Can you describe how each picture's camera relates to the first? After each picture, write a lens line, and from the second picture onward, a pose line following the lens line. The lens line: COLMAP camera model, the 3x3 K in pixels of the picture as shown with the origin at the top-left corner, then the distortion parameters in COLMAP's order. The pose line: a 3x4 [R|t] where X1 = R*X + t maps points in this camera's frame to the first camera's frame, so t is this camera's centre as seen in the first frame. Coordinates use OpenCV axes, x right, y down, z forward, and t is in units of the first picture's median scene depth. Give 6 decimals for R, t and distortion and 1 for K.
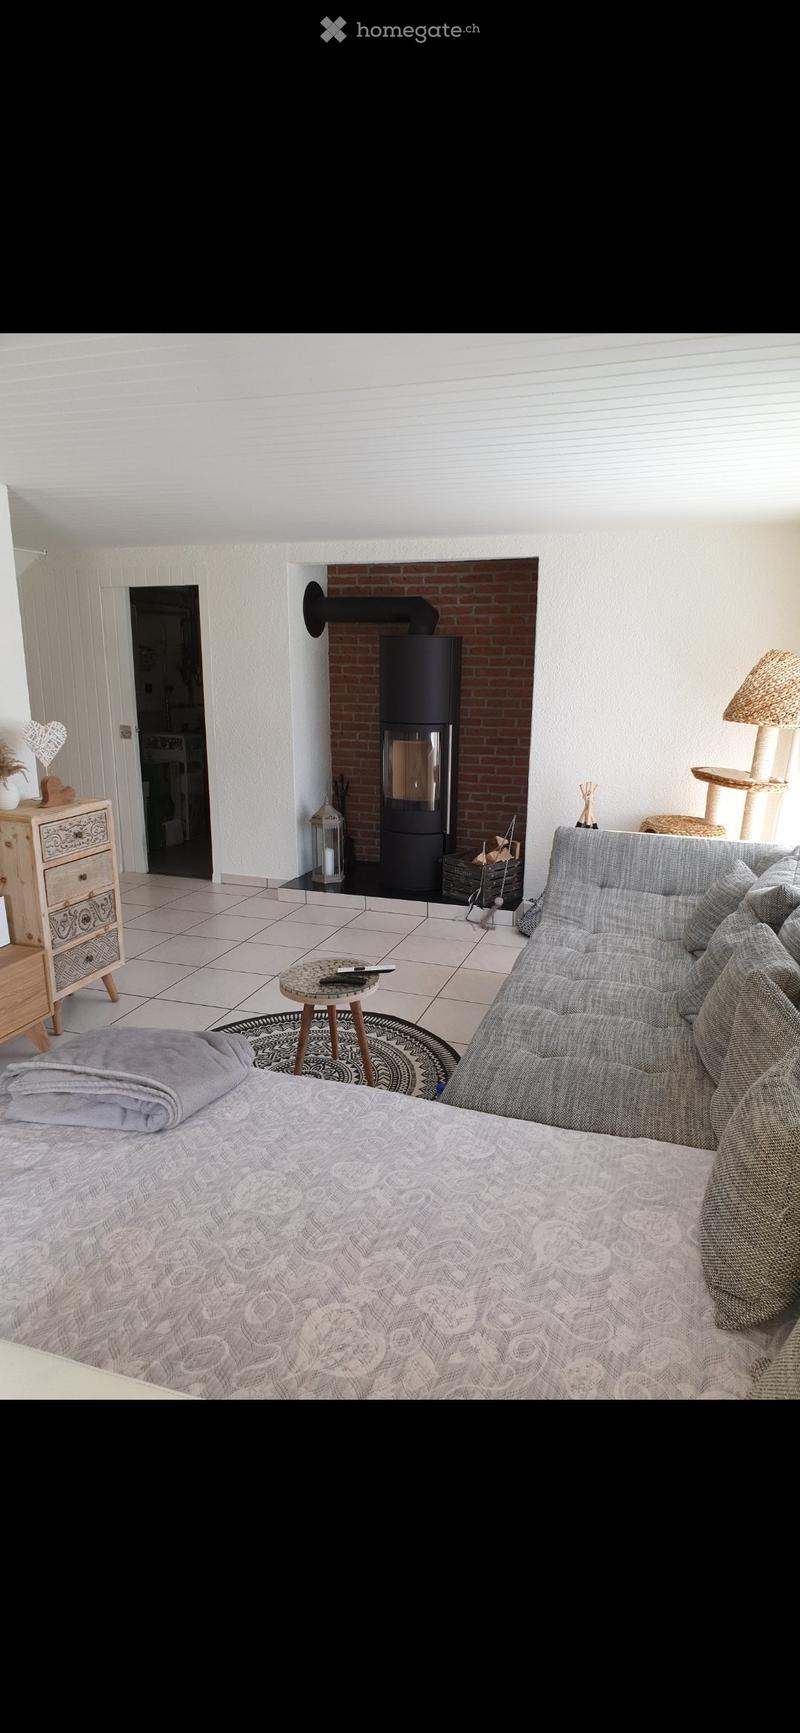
lens RADIAL K [[814.9, 0, 402.1], [0, 814.9, 875.1], [0, 0, 1]] dist [0.001026, 0.000032]
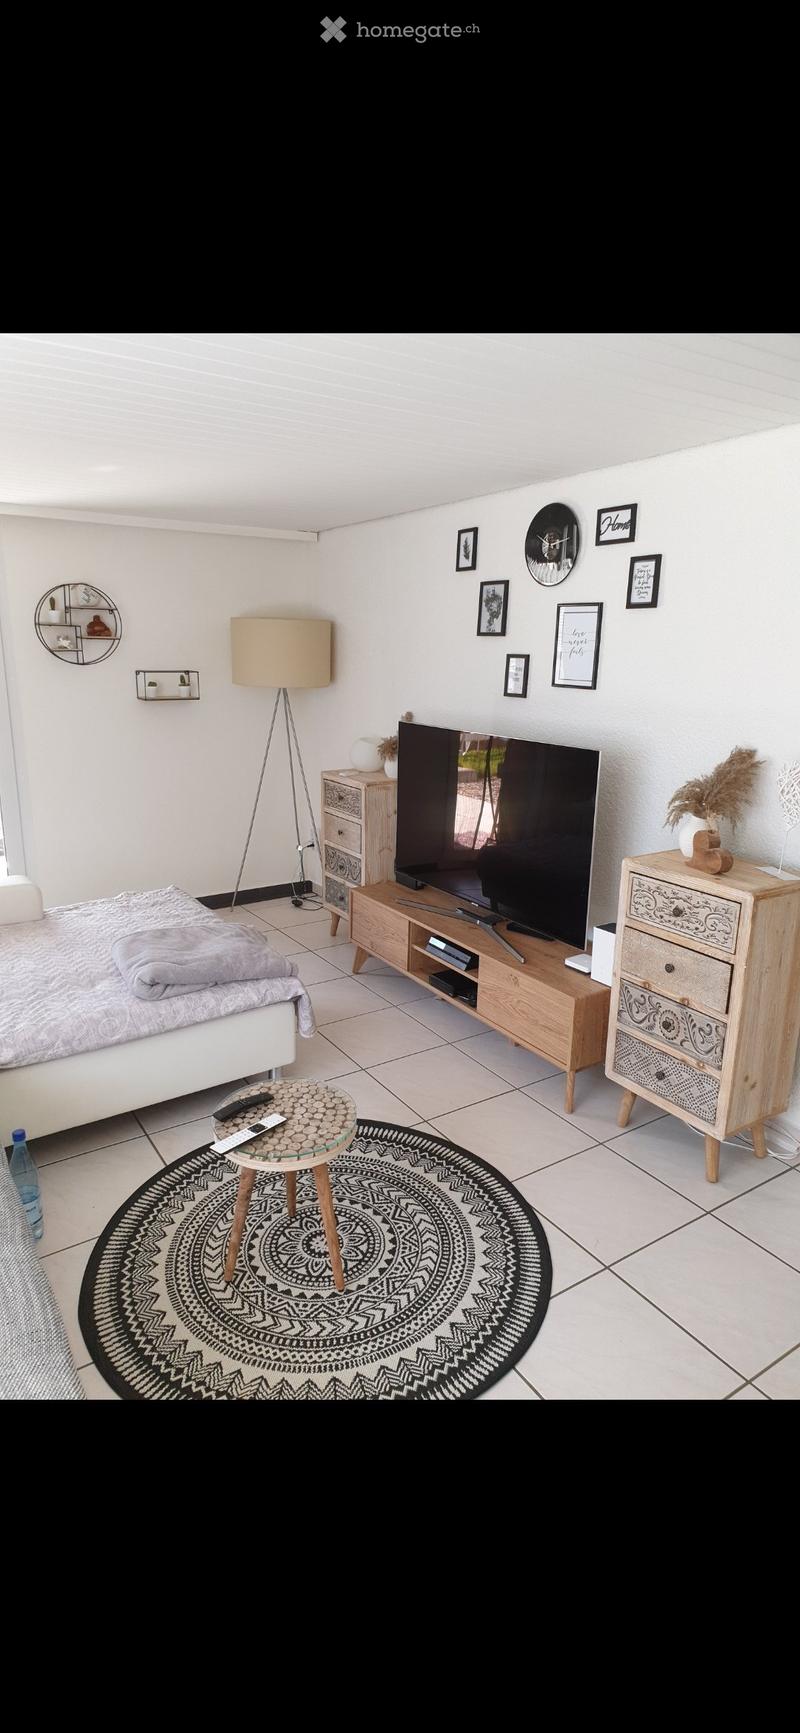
lens RADIAL K [[814.9, 0, 402.7], [0, 814.9, 859.4], [0, 0, 1]] dist [0.001026, 0.000032]
pose [[-0.616515, 0.183451, -0.765673, 0.291025], [-0.208545, 0.899695, 0.383481, -0.311936], [0.759222, 0.396099, -0.516418, 1.152061]]
